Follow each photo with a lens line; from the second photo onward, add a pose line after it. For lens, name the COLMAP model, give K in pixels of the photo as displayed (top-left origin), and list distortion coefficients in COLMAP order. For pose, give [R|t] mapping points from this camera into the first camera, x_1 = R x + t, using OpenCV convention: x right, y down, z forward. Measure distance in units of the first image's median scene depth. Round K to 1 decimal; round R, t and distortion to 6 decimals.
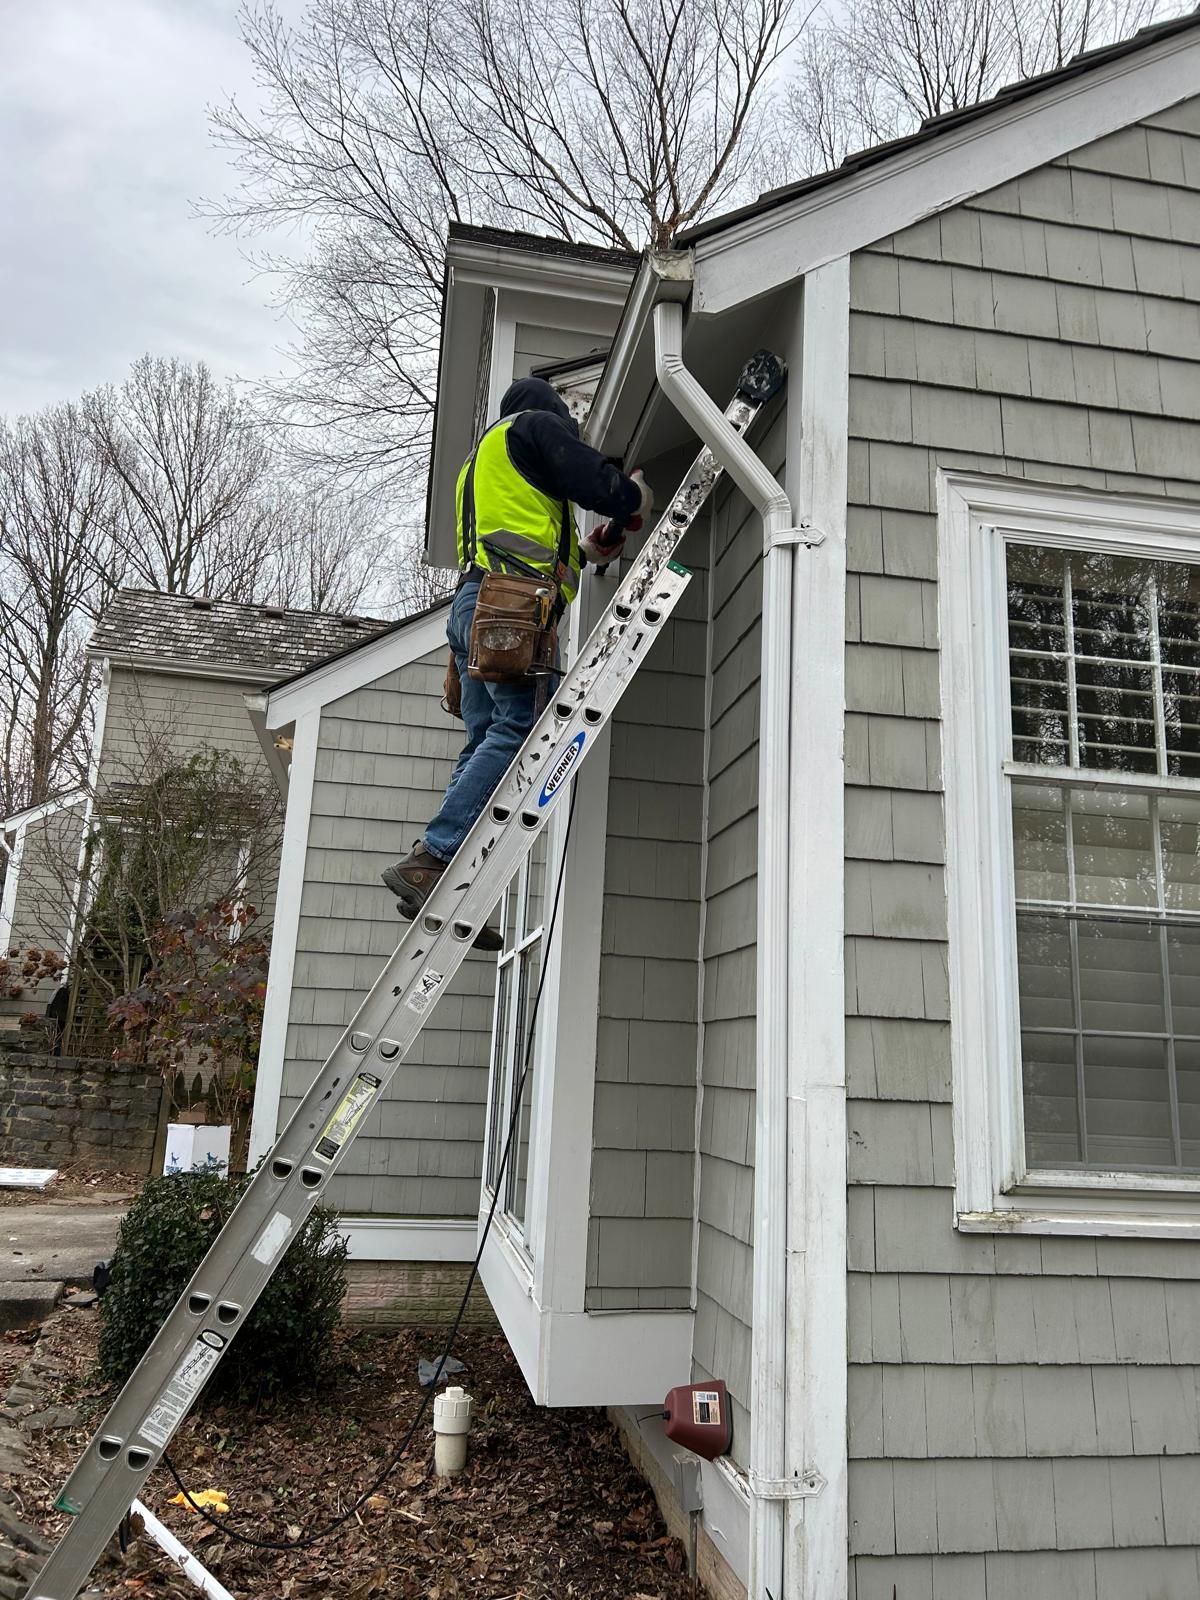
lens RADIAL K [[1202.7, 0, 604.2], [0, 1202.7, 785.1], [0, 0, 1]] dist [0.042707, -0.001472]
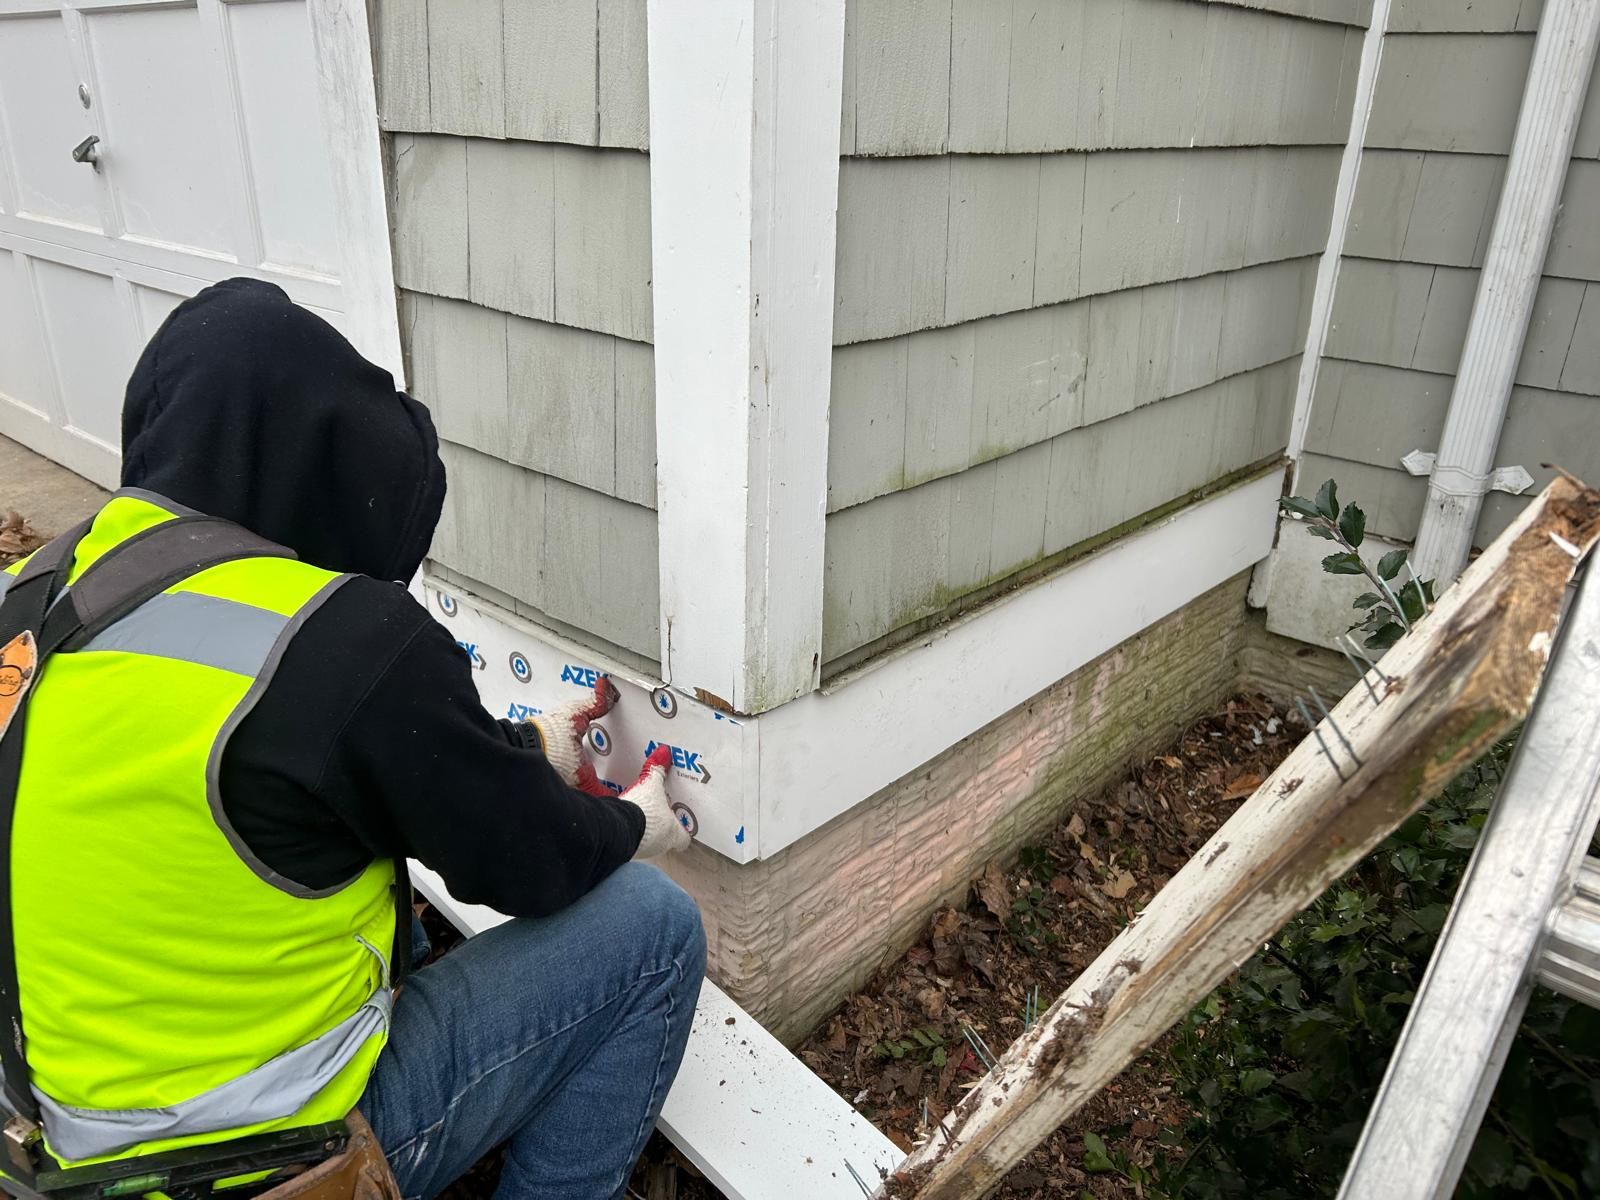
lens RADIAL K [[1194.3, 0, 800.0], [0, 1194.3, 600.0], [0, 0, 1]] dist [0.059326, -0.067051]
pose [[0.785884, -0.258229, 0.561876, -0.712045], [-0.136943, 0.813396, 0.565362, 0.376949], [-0.603020, -0.521254, 0.603872, 1.543557]]
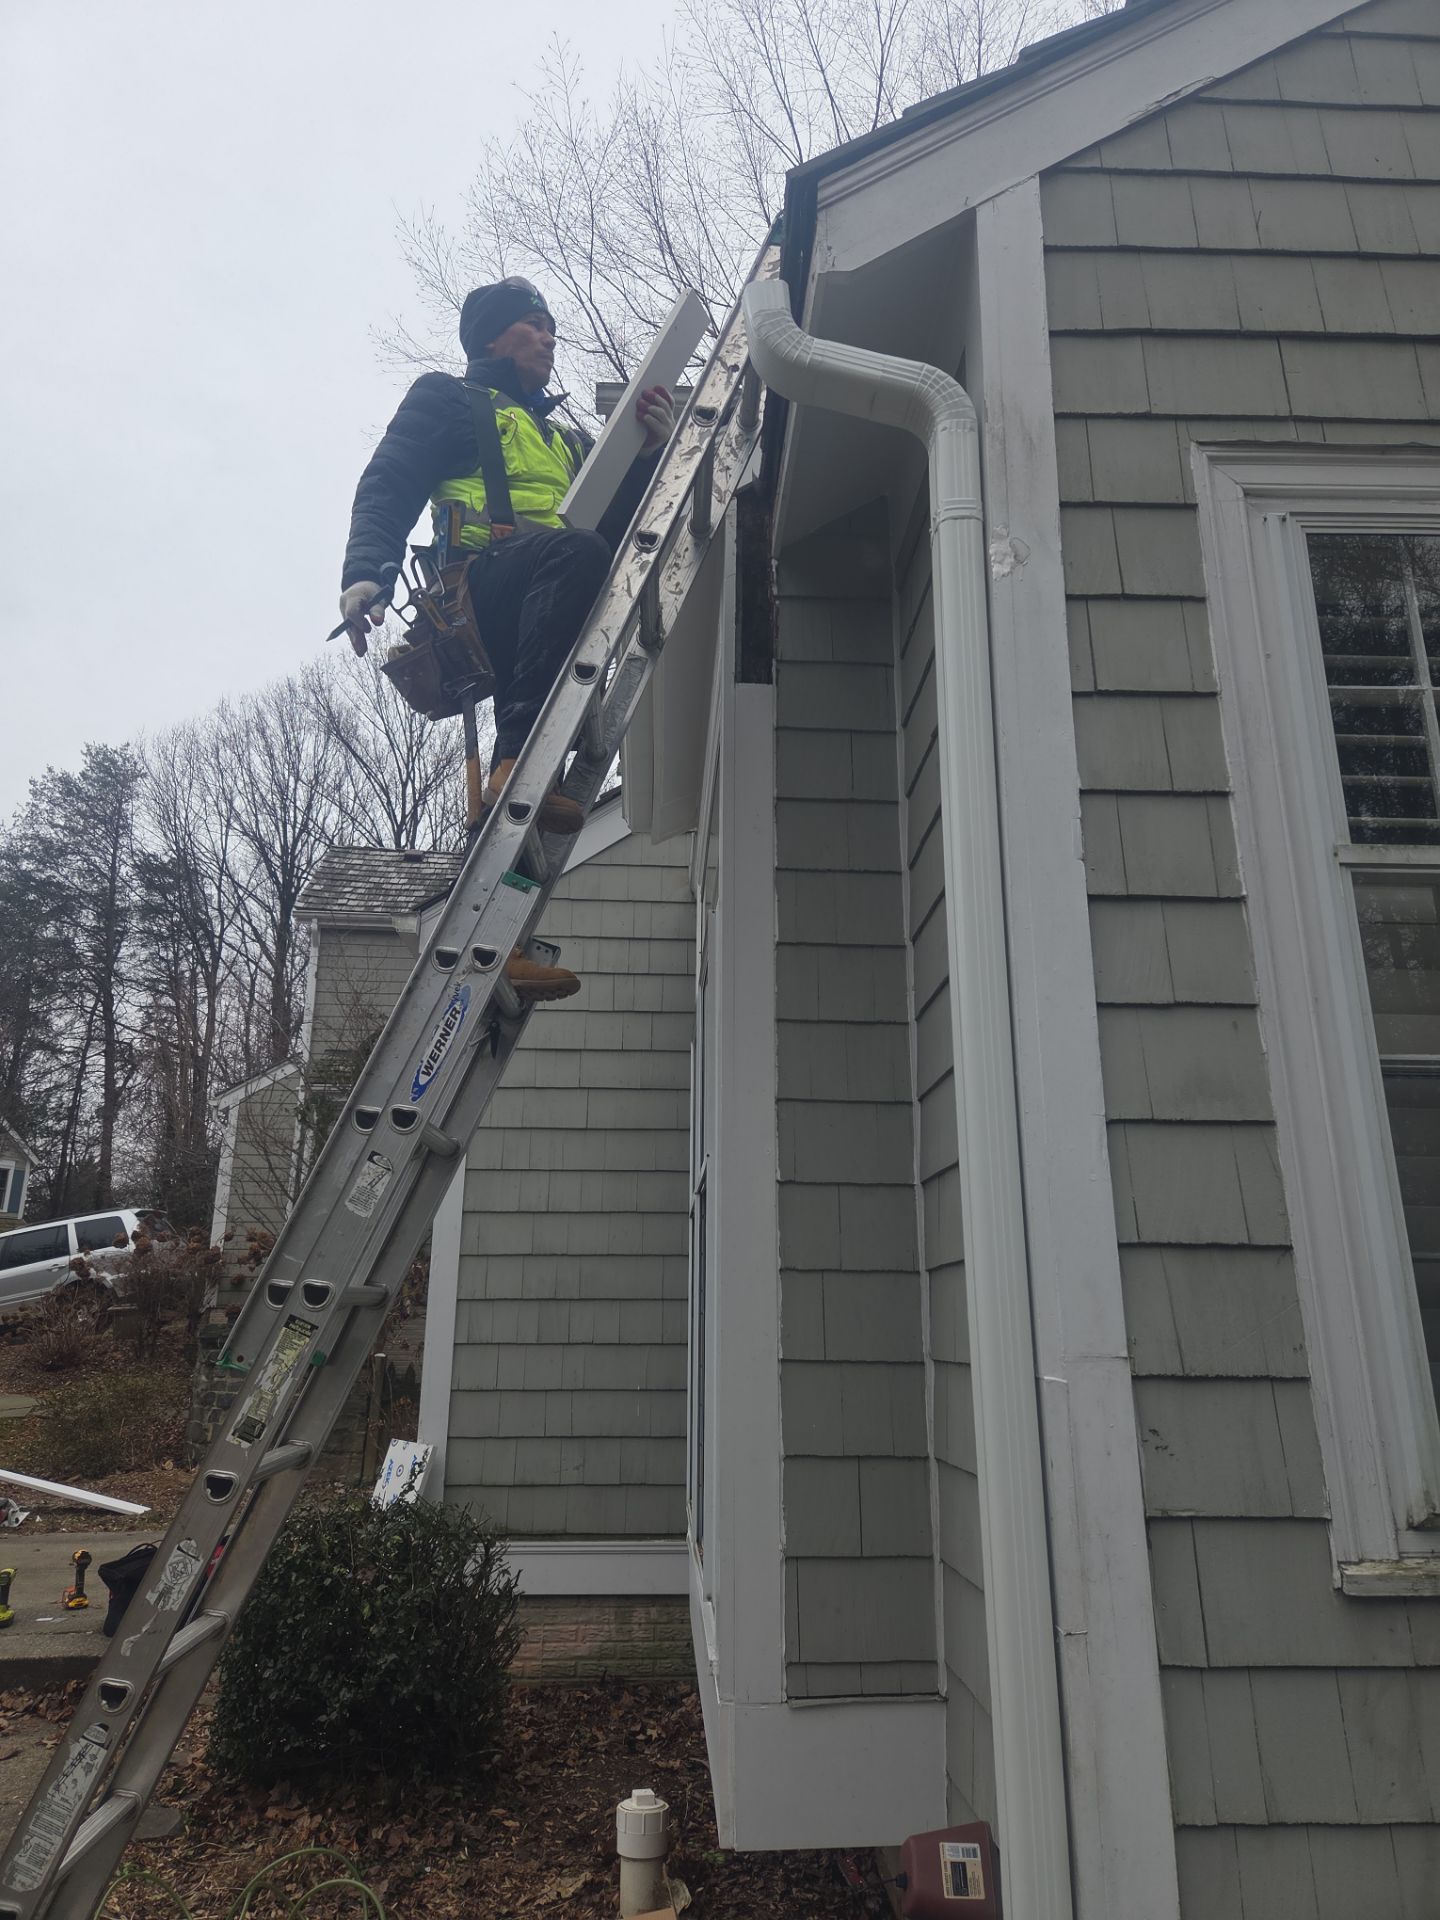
lens RADIAL K [[1274.3, 0, 706.9], [0, 1274.3, 950.6], [0, 0, 1]] dist [0.084285, -0.060969]
pose [[0.989733, -0.078385, -0.119514, 0.063428], [0.070550, 0.995157, -0.068446, 0.054781], [0.124300, 0.059311, 0.990470, 0.233270]]
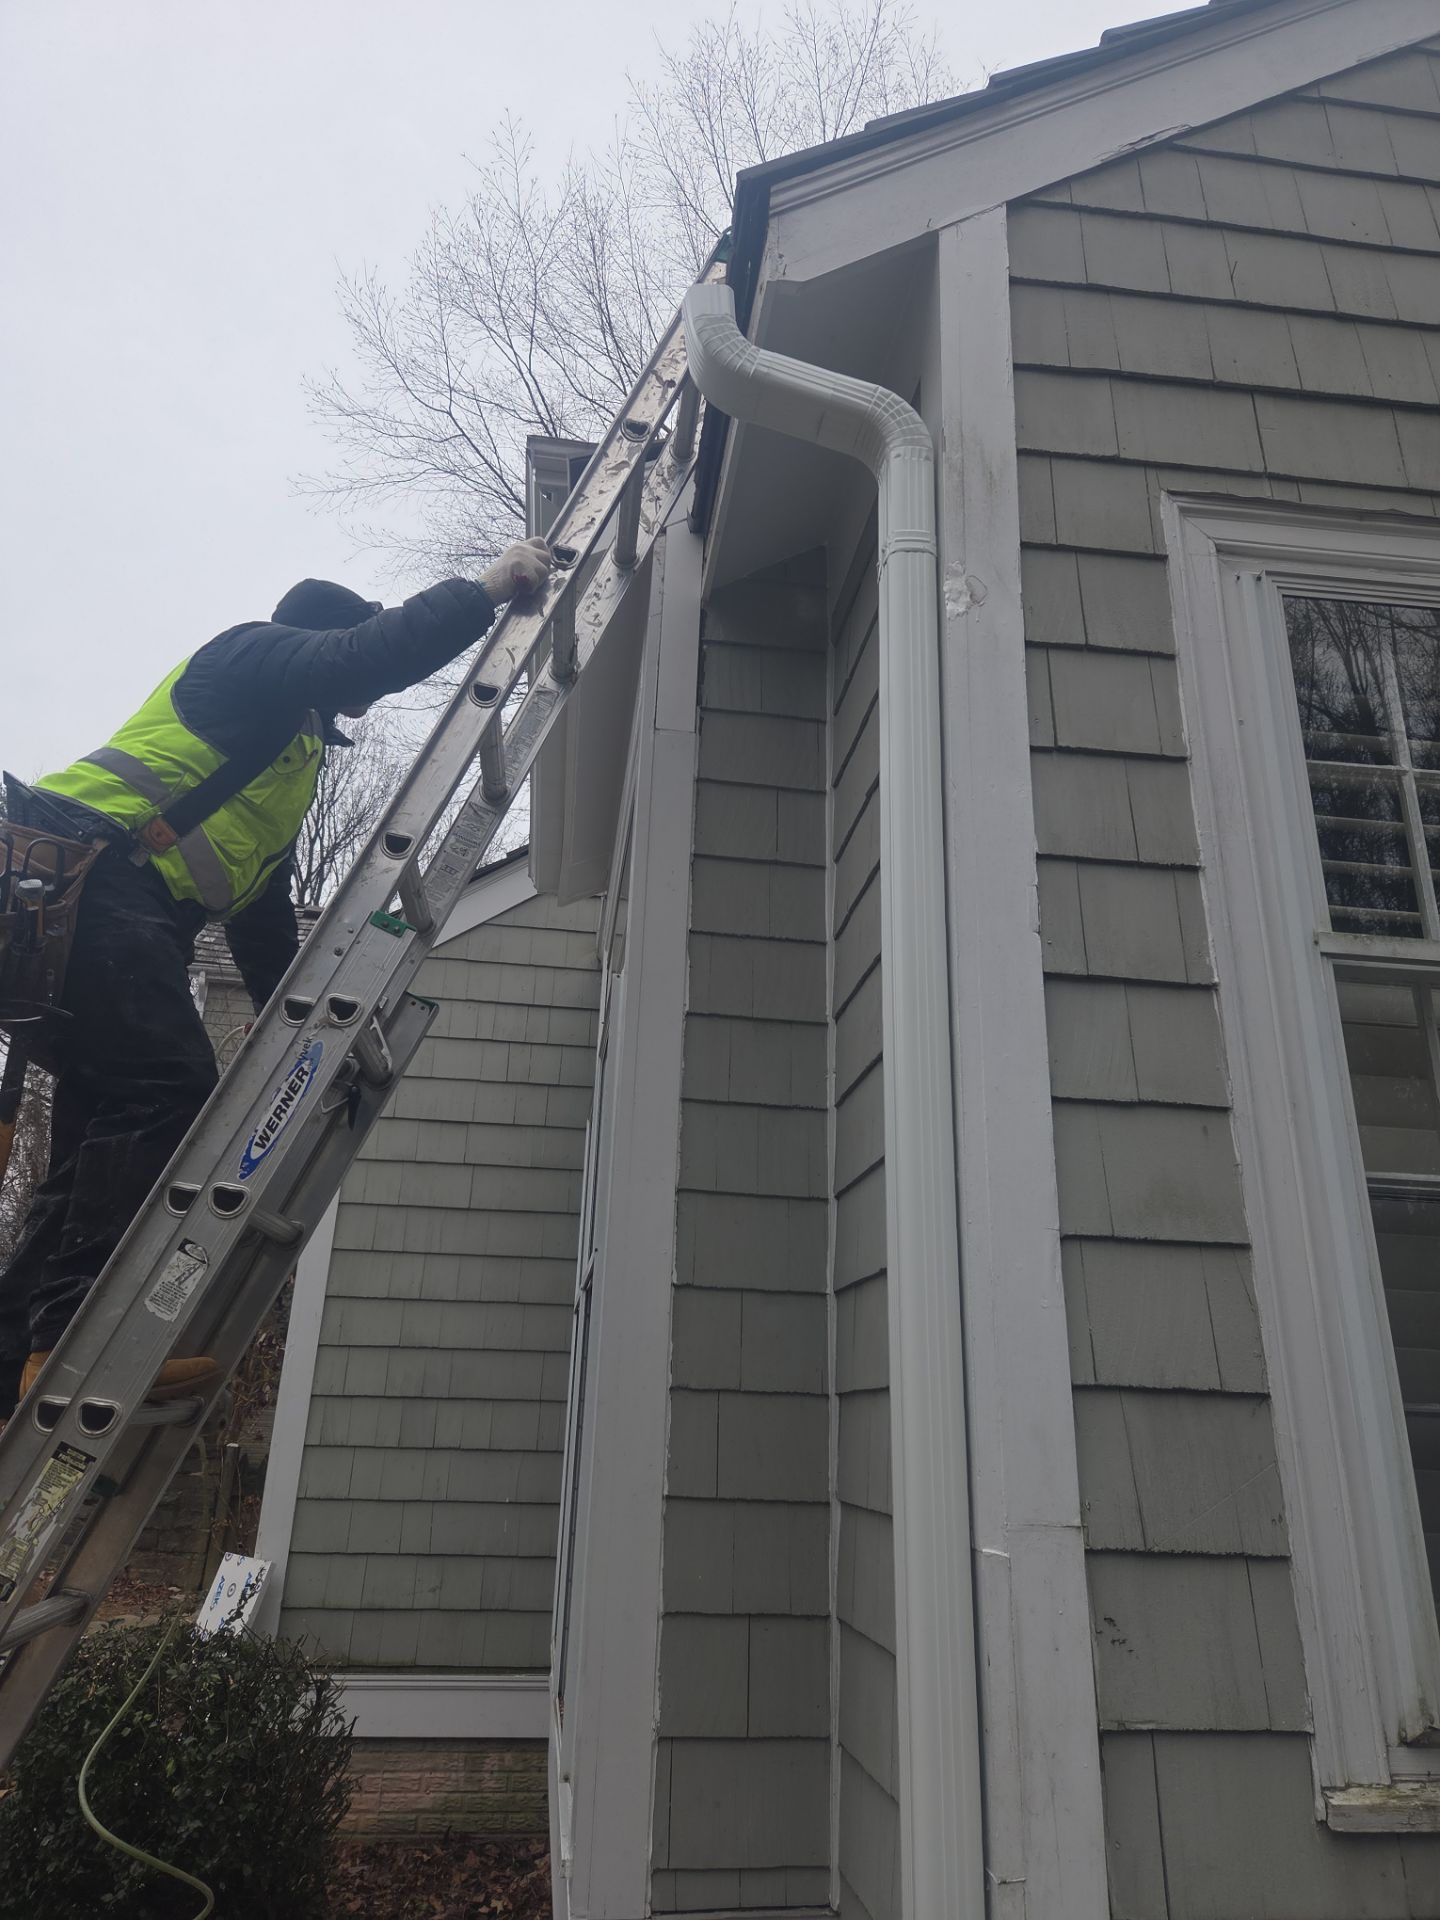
lens RADIAL K [[1274.3, 0, 706.9], [0, 1274.3, 950.6], [0, 0, 1]] dist [0.084285, -0.060969]
pose [[0.998486, -0.031893, -0.044812, 0.055943], [0.026044, 0.991746, -0.125546, 0.053694], [0.048446, 0.124189, 0.991075, 0.323076]]
